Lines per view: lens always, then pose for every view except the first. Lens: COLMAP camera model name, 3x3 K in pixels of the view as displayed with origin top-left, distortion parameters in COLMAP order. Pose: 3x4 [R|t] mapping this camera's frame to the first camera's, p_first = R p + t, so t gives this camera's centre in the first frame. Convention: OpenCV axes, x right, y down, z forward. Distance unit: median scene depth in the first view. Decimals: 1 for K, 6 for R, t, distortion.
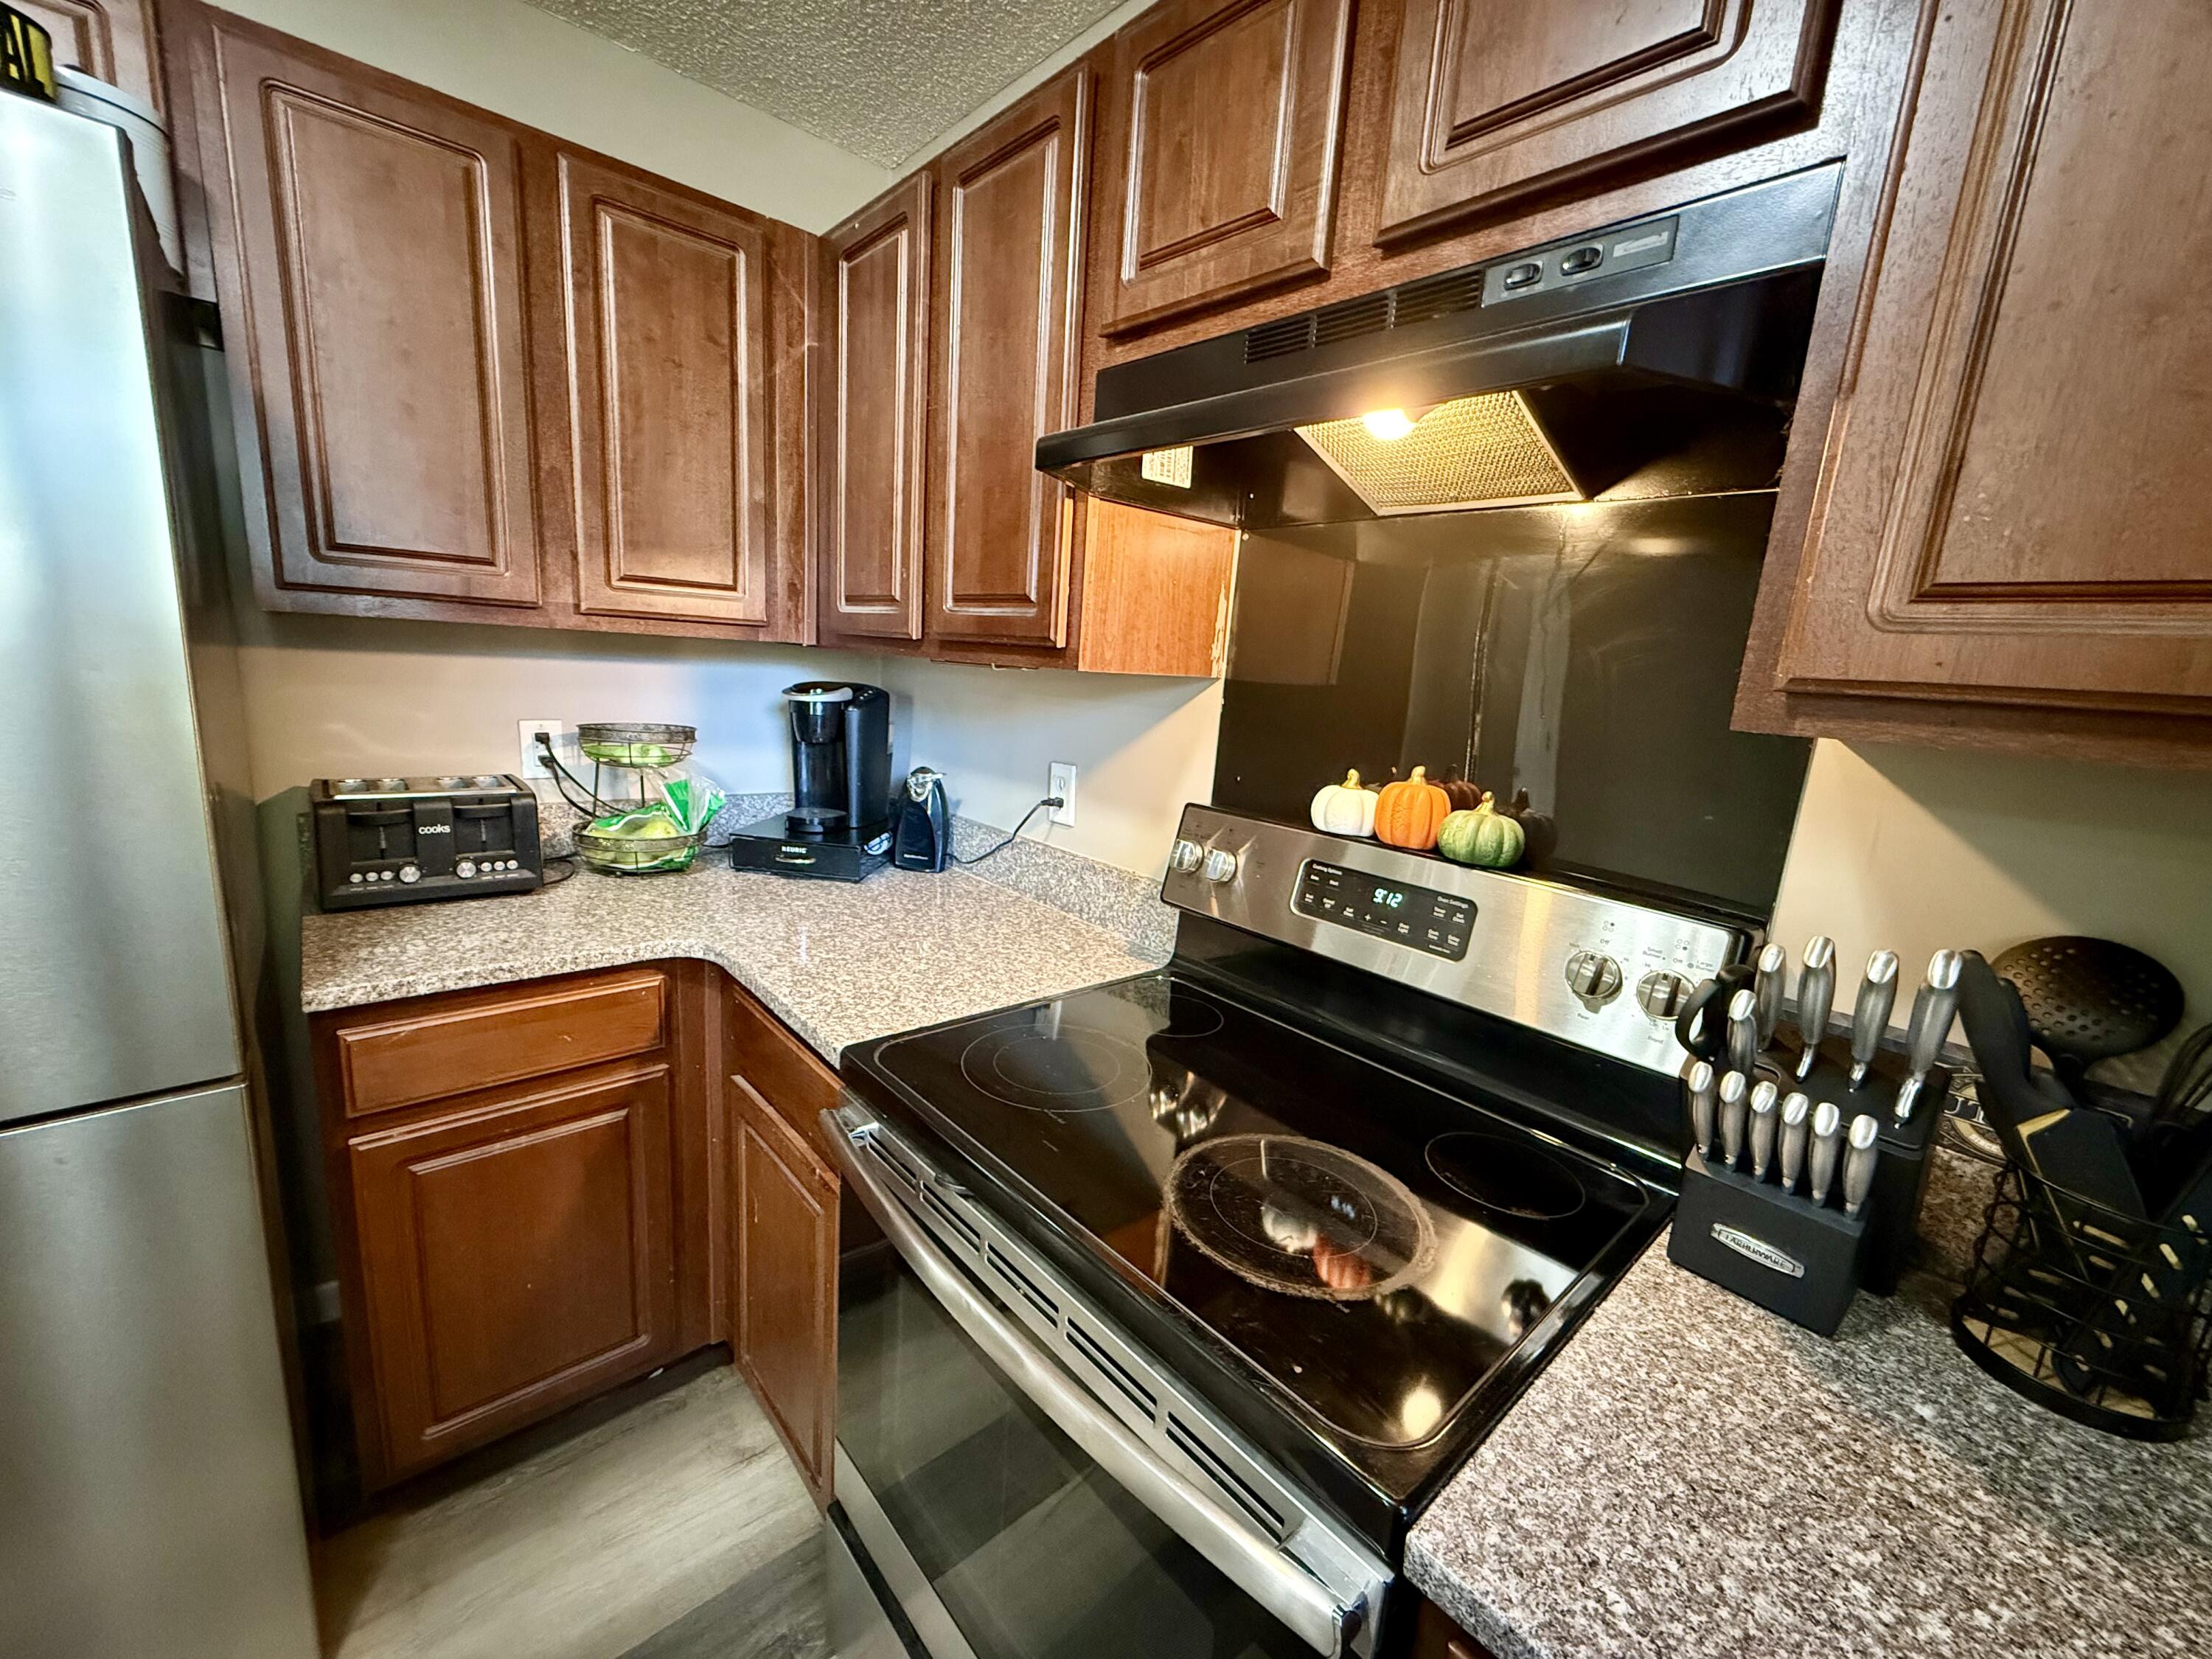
lens RADIAL K [[877.3, 0, 1100.0], [0, 877.3, 834.0], [0, 0, 1]] dist [-0.000239, -0.000256]
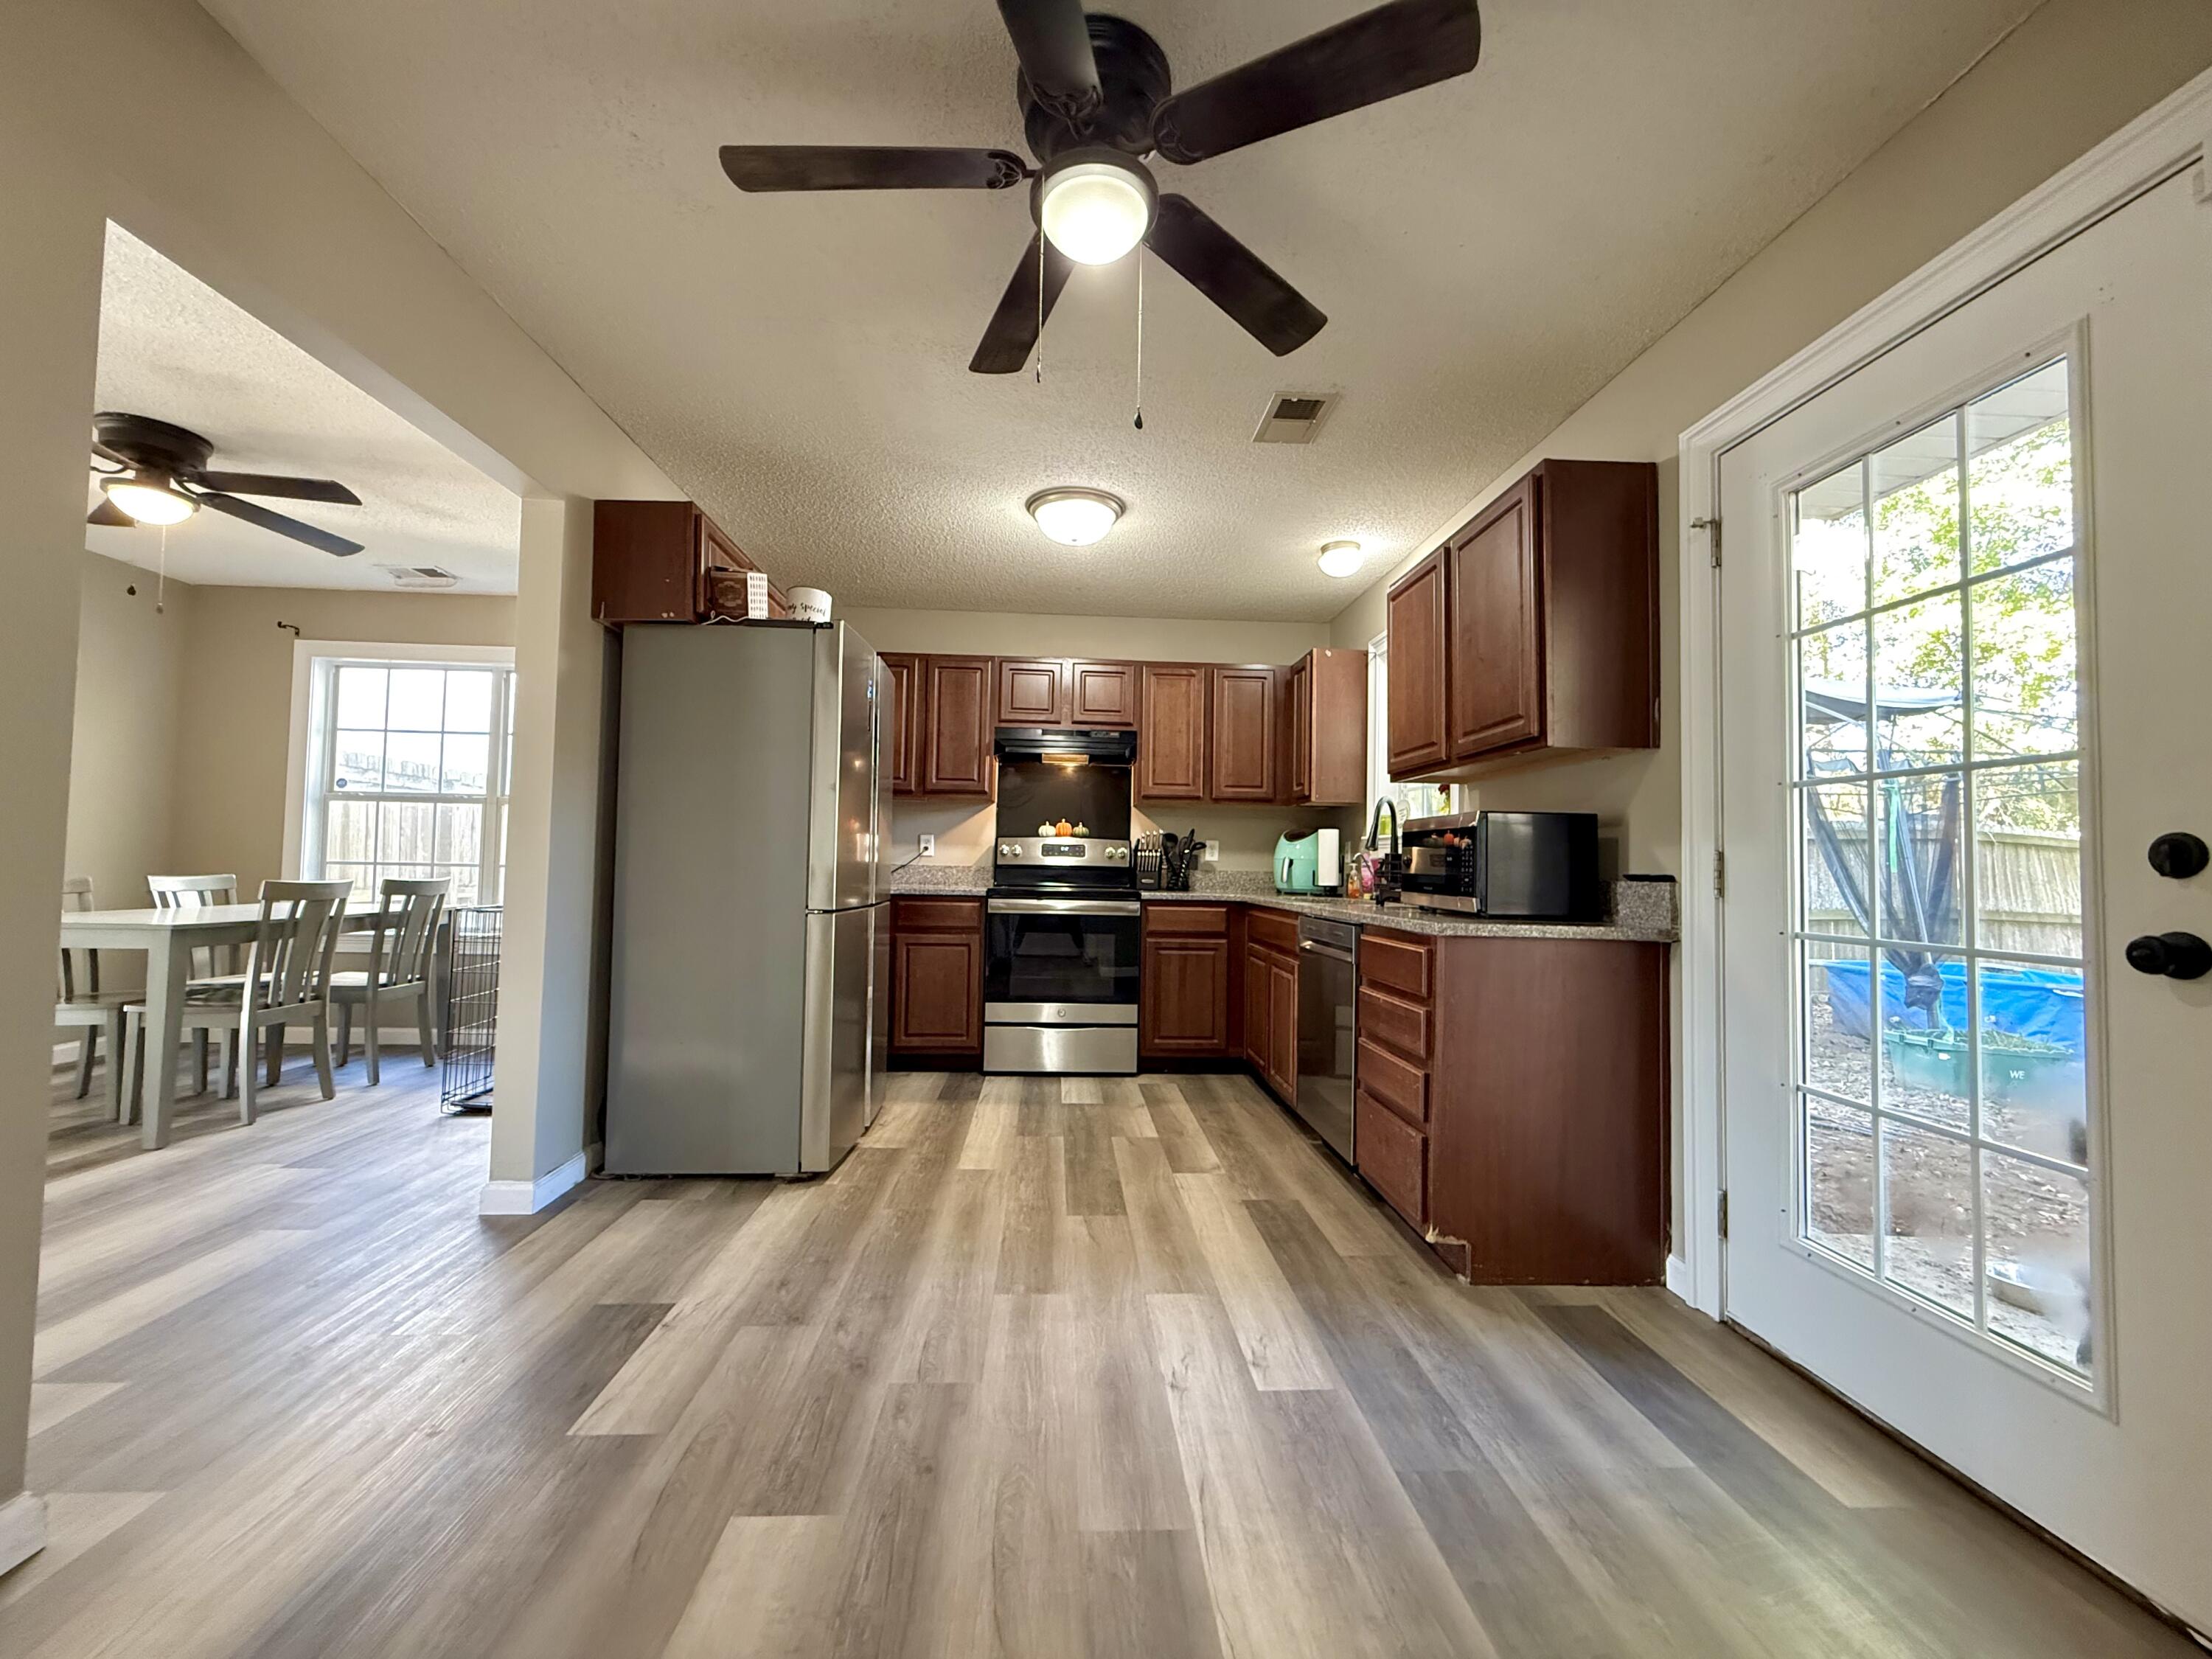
lens RADIAL K [[877.3, 0, 1100.0], [0, 877.3, 834.0], [0, 0, 1]] dist [-0.000239, -0.000256]
pose [[0.618474, -0.025890, 0.785379, -2.847060], [0.179174, 0.977776, -0.108864, 0.485351], [-0.765106, 0.208050, 0.609367, -1.721696]]
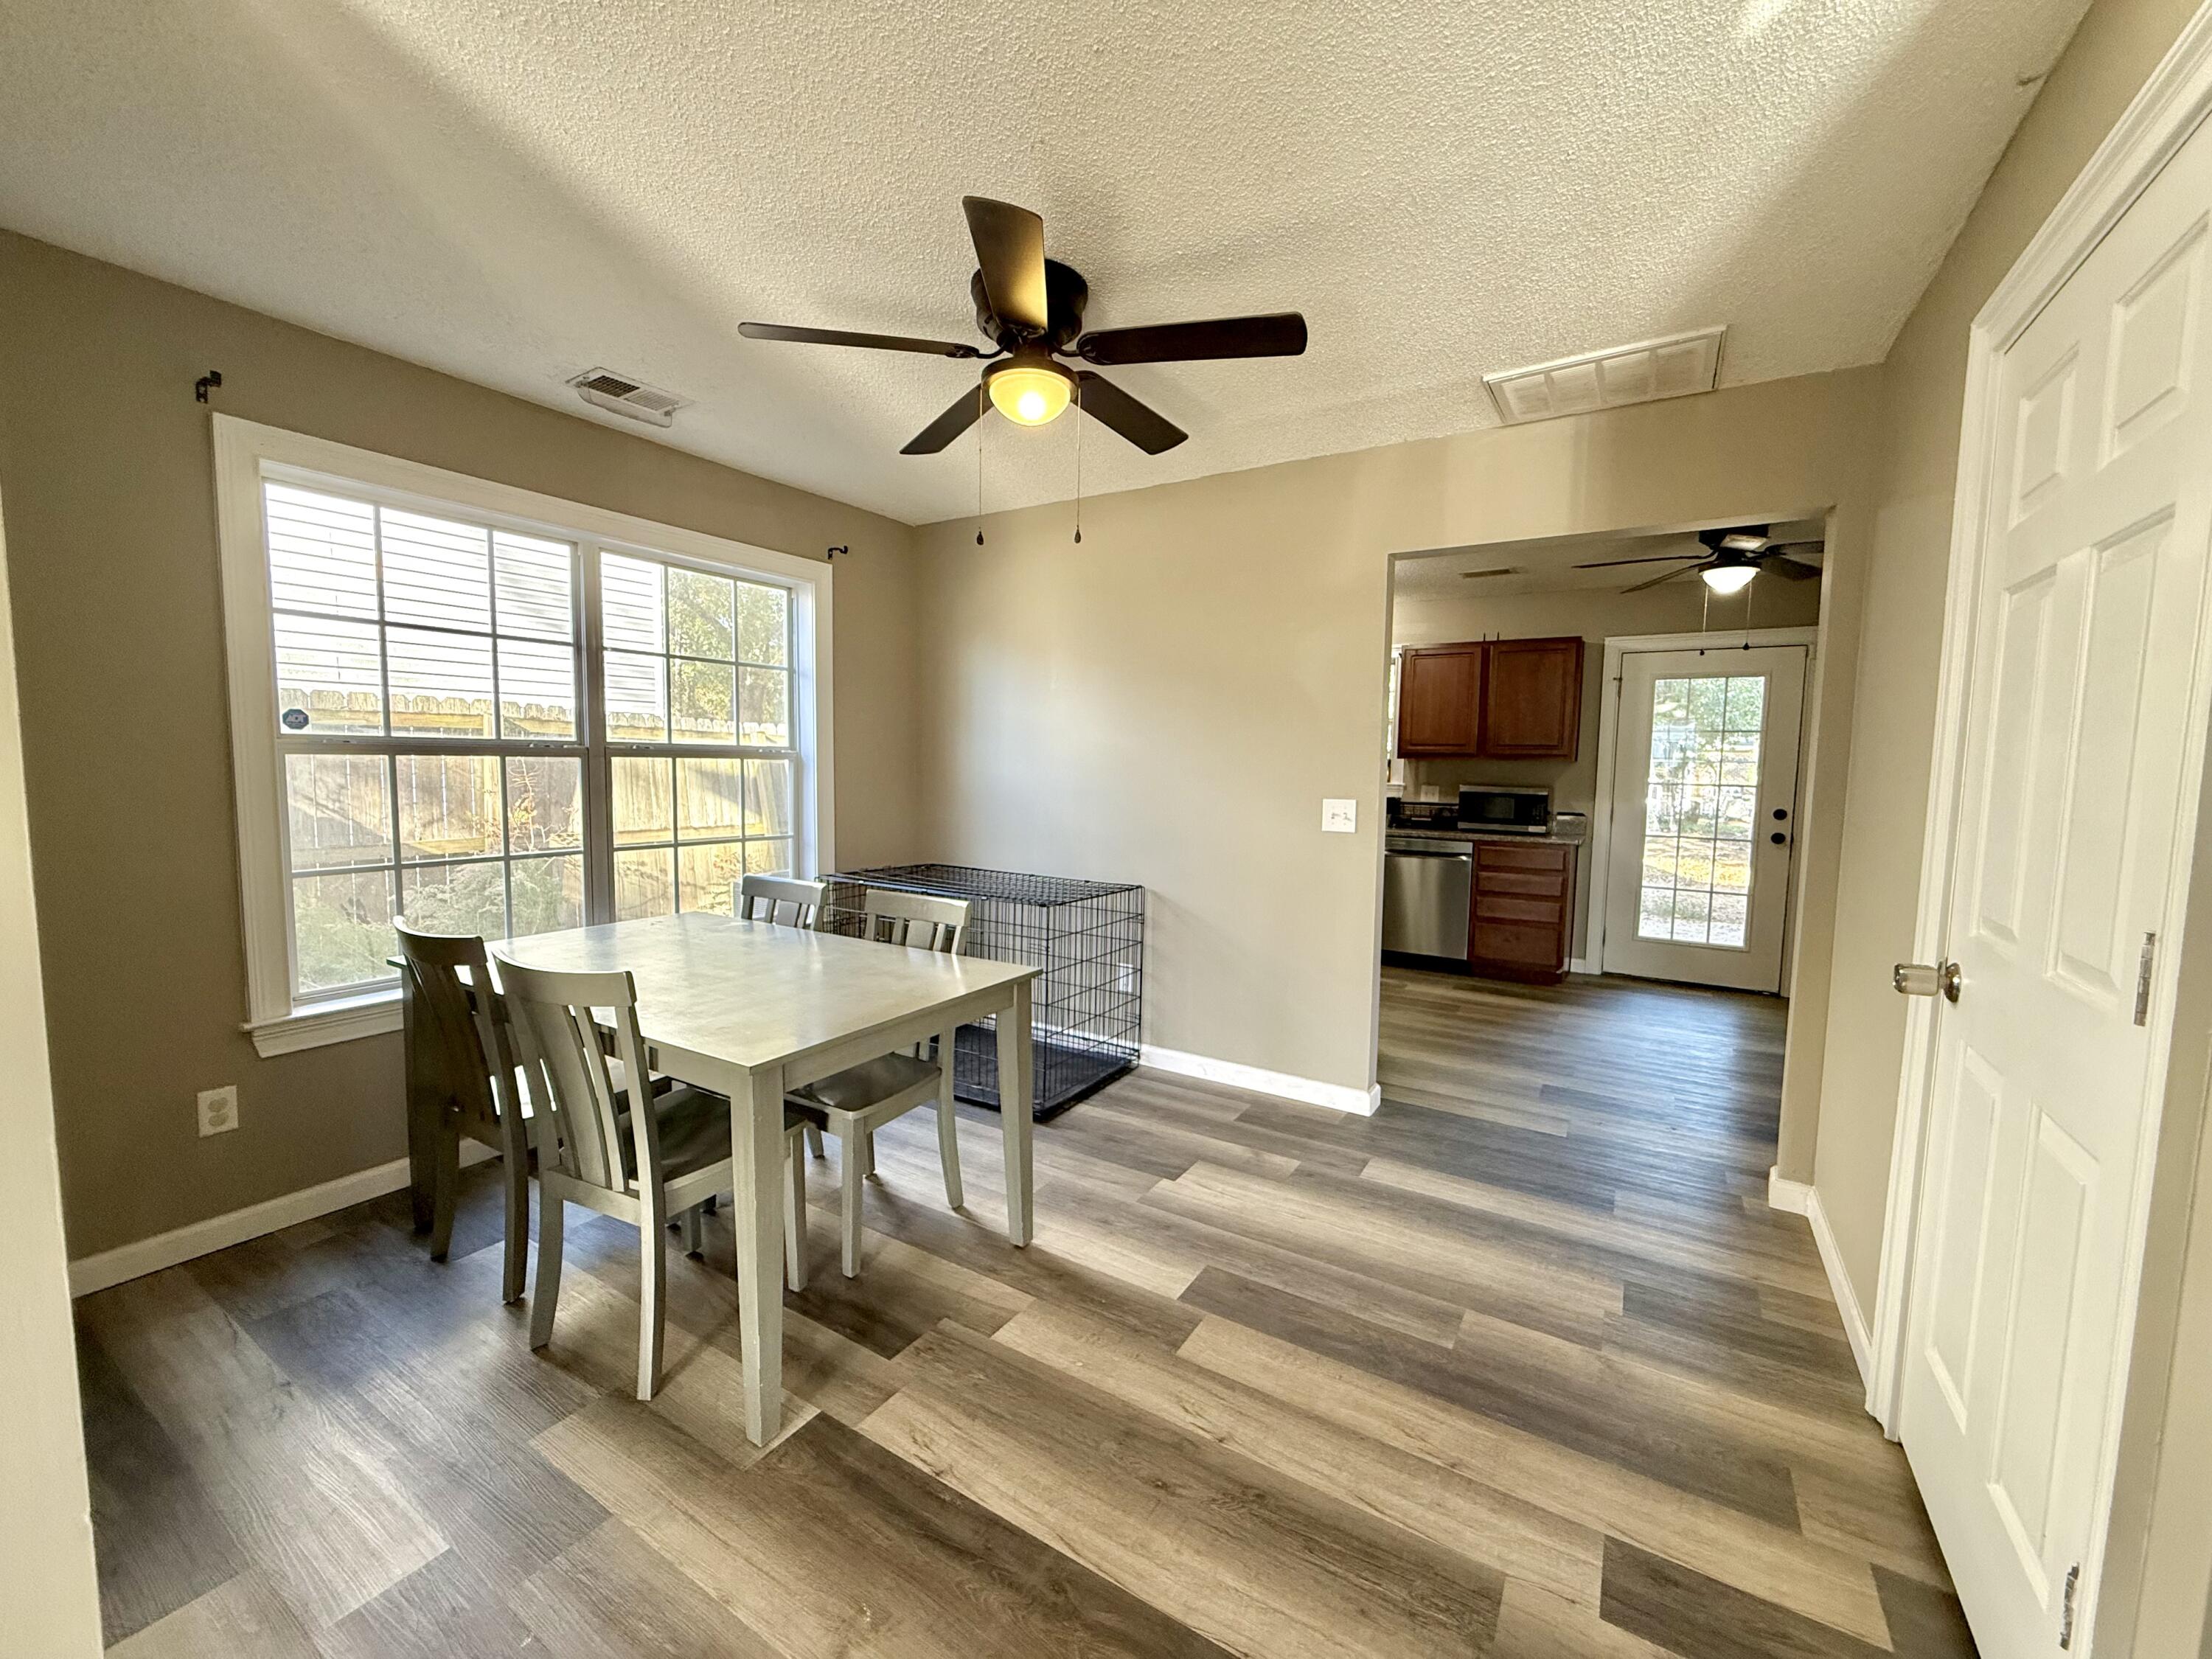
lens RADIAL K [[877.3, 0, 1100.0], [0, 877.3, 834.0], [0, 0, 1]] dist [-0.000239, -0.000256]
pose [[-0.284746, -0.152687, 0.946365, -4.421228], [0.157706, 0.966320, 0.203358, -0.707566], [-0.945541, 0.207153, -0.251076, 2.276292]]
